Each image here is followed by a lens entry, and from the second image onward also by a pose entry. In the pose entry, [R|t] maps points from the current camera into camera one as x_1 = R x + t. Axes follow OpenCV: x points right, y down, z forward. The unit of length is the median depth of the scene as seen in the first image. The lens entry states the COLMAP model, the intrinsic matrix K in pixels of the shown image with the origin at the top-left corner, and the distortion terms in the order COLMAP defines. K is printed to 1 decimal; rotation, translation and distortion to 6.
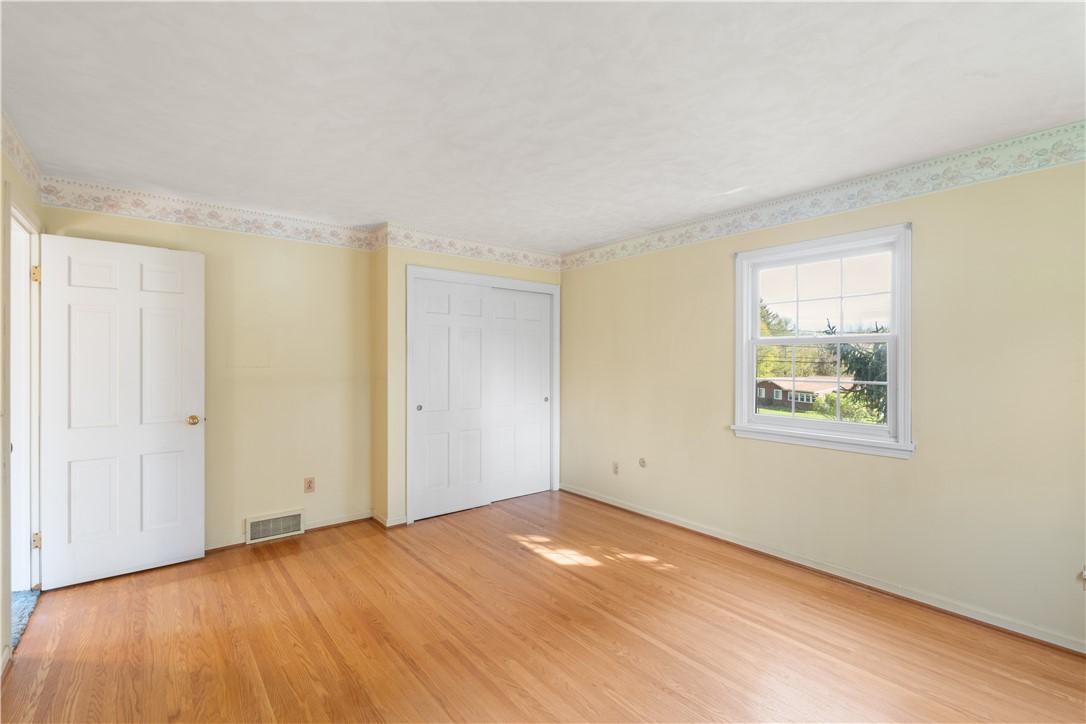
lens RADIAL K [[490.6, 0, 545.9], [0, 490.6, 353.7], [0, 0, 1]] dist [-0.004092, 0.000386]
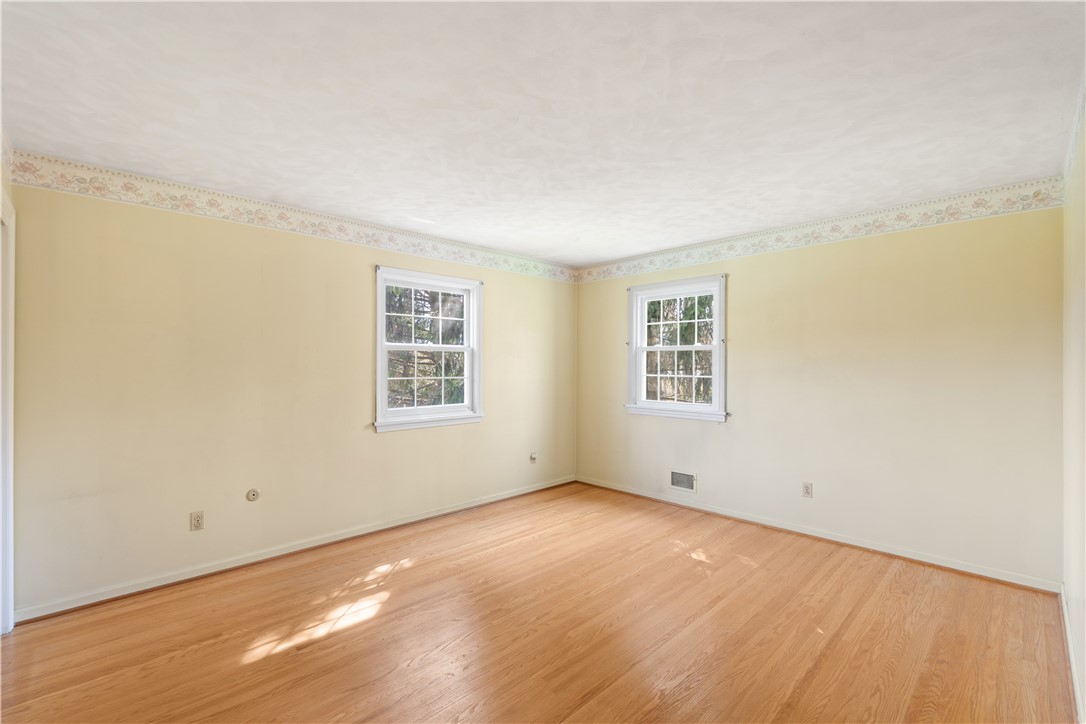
lens RADIAL K [[490.6, 0, 545.9], [0, 490.6, 353.7], [0, 0, 1]] dist [-0.004092, 0.000386]
pose [[-0.114230, 0.017319, 0.993303, -0.792321], [-0.013943, 0.999722, -0.019034, 0.009155], [-0.993357, -0.016024, -0.113956, 0.799467]]
